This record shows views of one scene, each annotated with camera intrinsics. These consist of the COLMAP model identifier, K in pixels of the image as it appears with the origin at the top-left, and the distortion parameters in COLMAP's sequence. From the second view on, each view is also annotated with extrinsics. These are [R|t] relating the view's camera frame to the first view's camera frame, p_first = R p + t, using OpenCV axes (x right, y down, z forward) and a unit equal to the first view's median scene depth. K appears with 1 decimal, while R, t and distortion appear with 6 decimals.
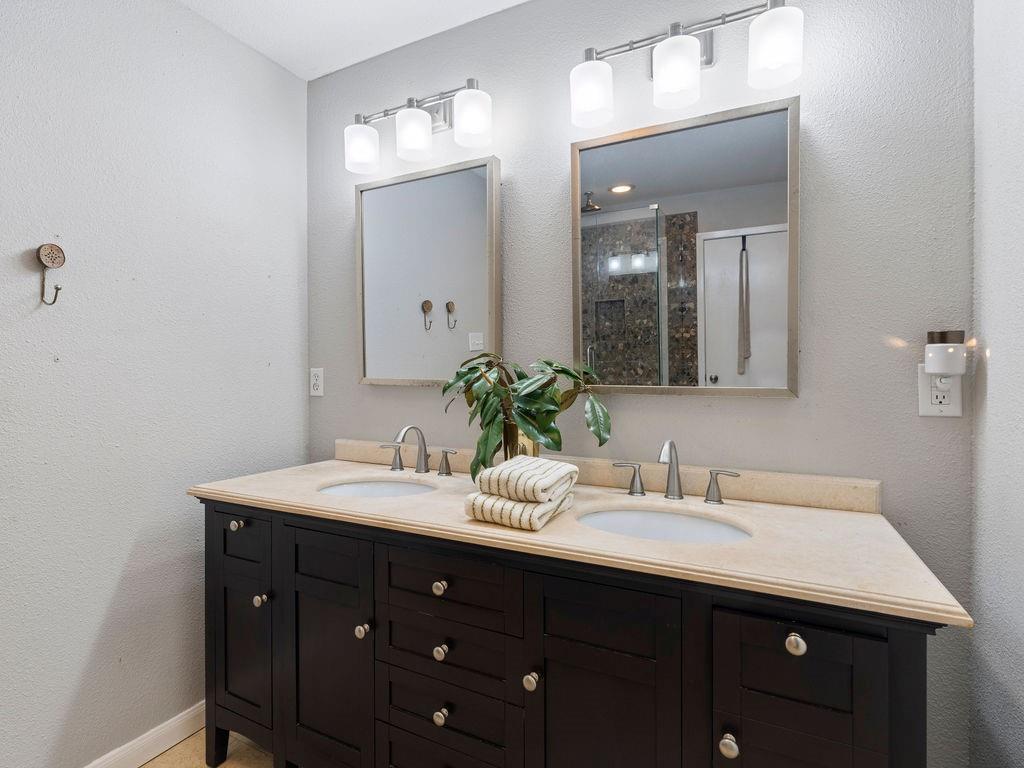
lens RADIAL K [[506.1, 0, 511.2], [0, 506.1, 385.4], [0, 0, 1]] dist [-0.002326, 0.000172]
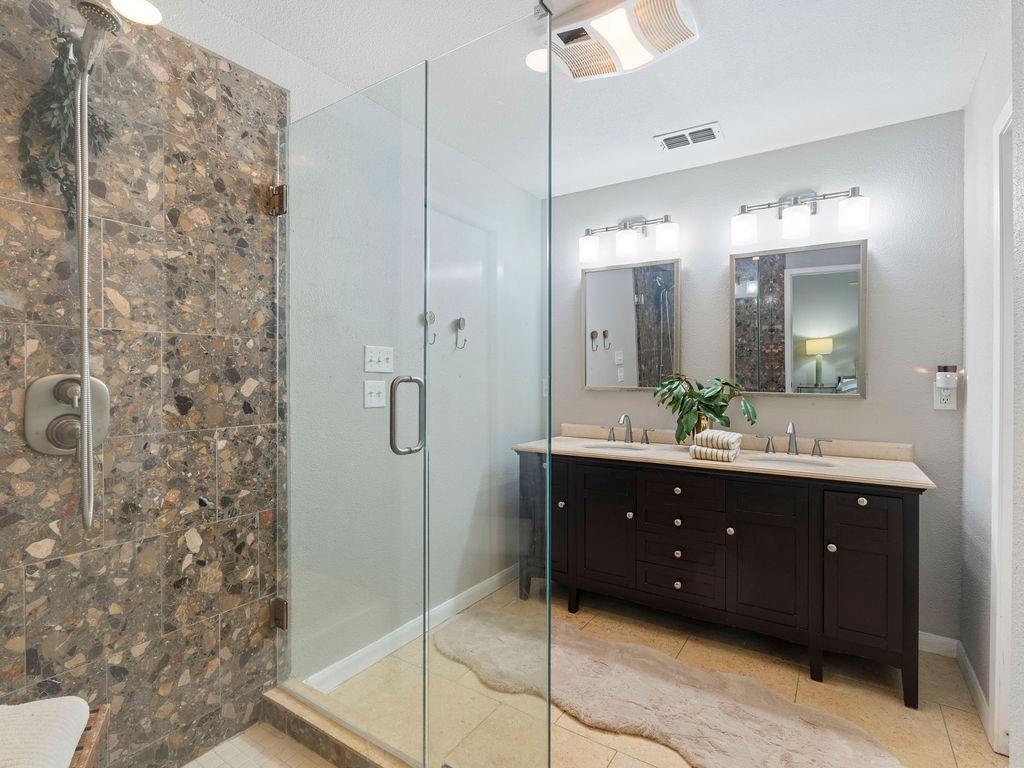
lens RADIAL K [[506.1, 0, 511.2], [0, 506.1, 385.4], [0, 0, 1]] dist [-0.002326, 0.000172]
pose [[0.994074, 0.005930, -0.108541, -0.477163], [-0.006582, 0.999962, -0.005645, -0.007901], [0.108504, 0.006326, 0.994076, -0.894454]]
